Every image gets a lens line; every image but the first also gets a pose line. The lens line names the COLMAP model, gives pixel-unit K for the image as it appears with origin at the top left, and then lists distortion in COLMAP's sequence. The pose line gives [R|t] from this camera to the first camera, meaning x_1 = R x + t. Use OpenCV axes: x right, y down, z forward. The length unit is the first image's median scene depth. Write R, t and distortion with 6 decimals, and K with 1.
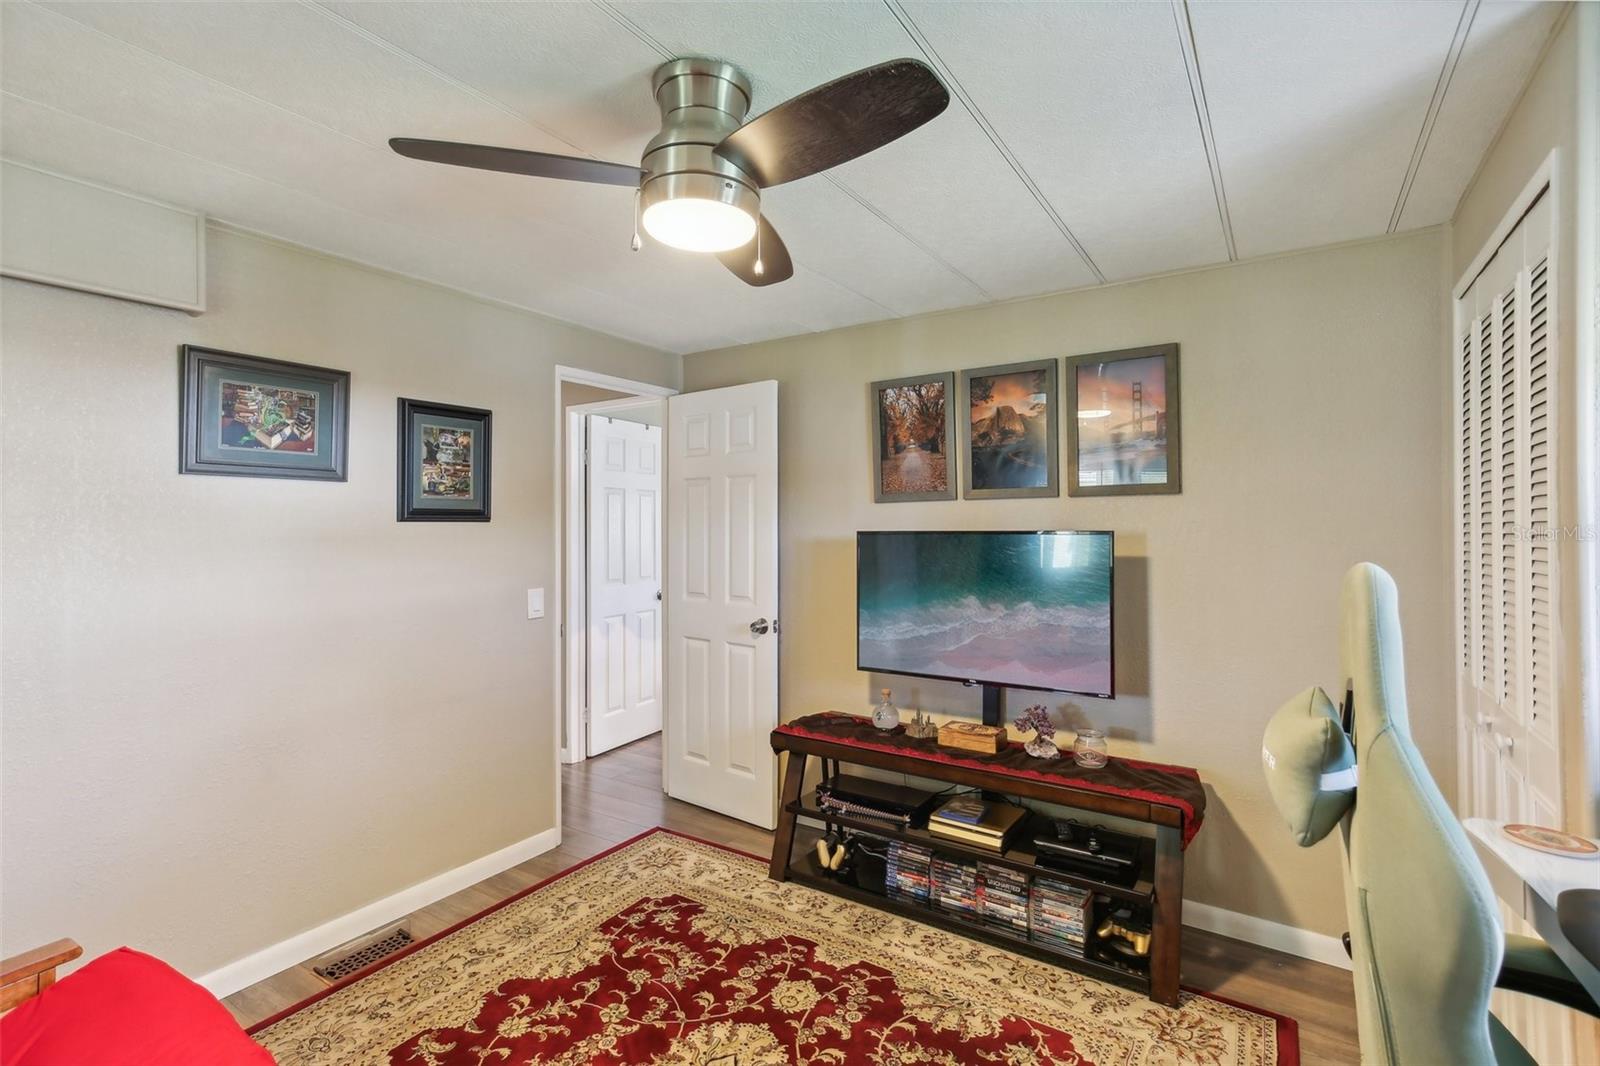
lens RADIAL K [[733.9, 0, 796.8], [0, 733.9, 509.4], [0, 0, 1]] dist [0.018671, 0.000152]
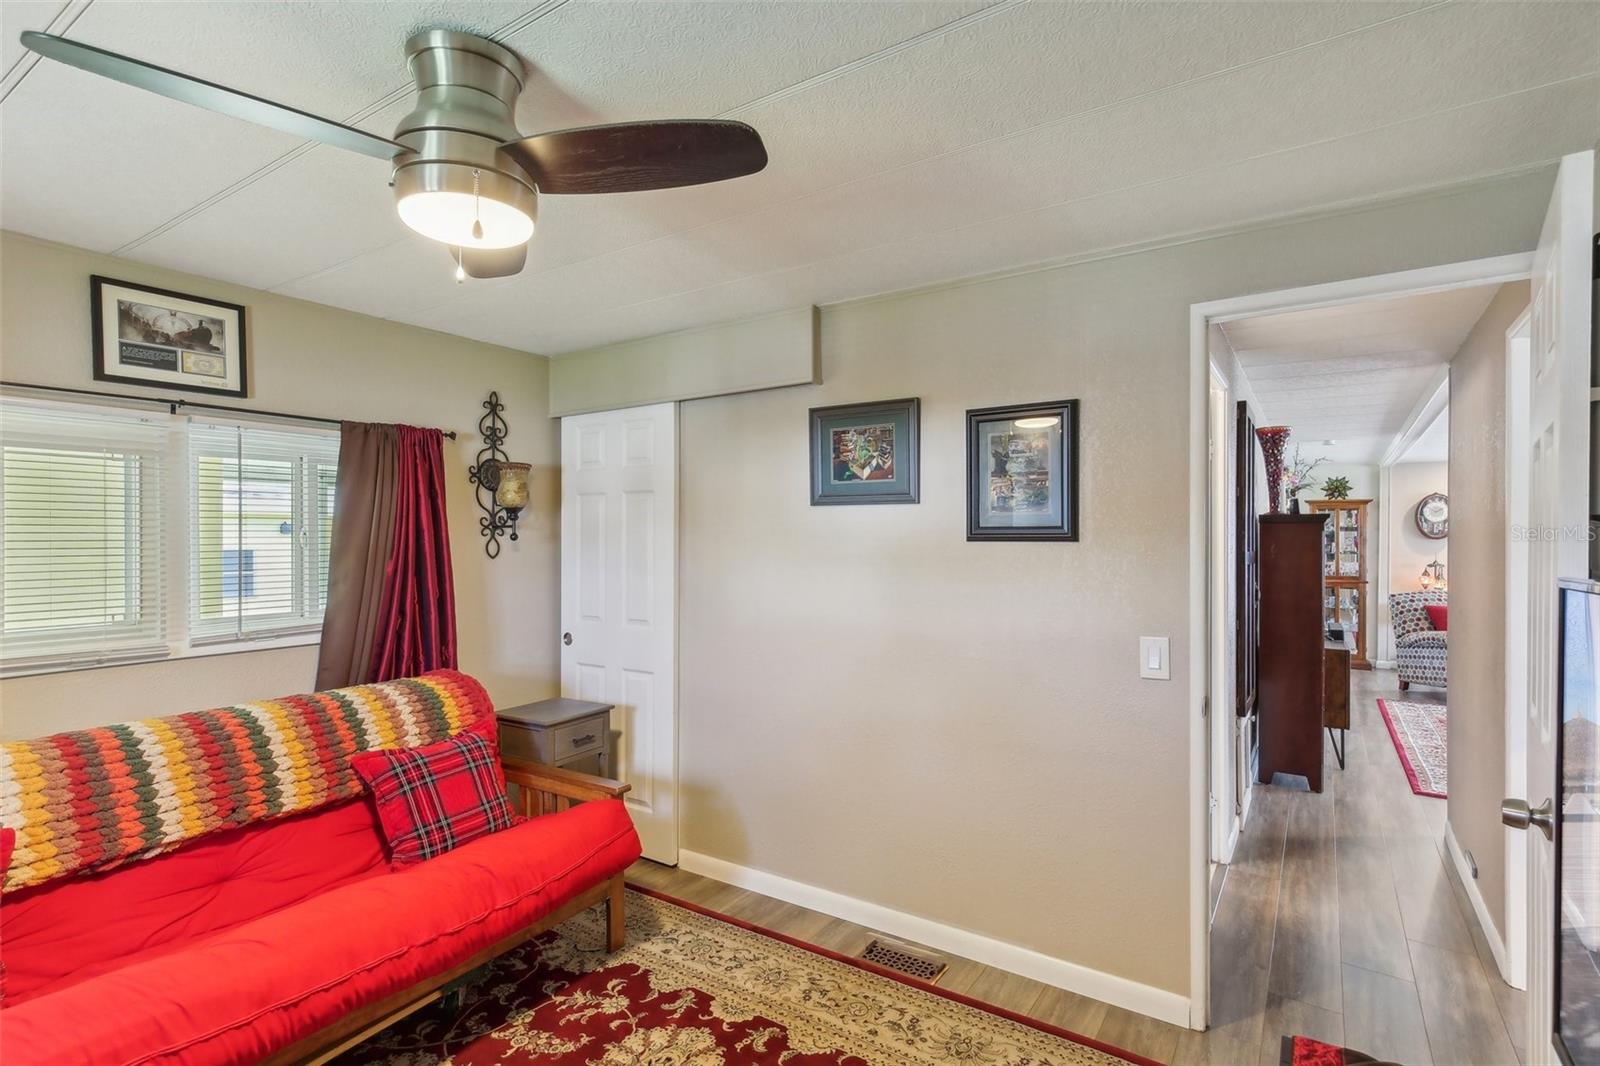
lens RADIAL K [[784.4, 0, 800.0], [0, 784.4, 533.0], [0, 0, 1]] dist [0.002715, 0.002107]
pose [[-0.005696, -0.004059, -0.999976, 0.512978], [0.022056, 0.999748, -0.004184, 0.005500], [0.999741, -0.022080, -0.005605, 0.870952]]
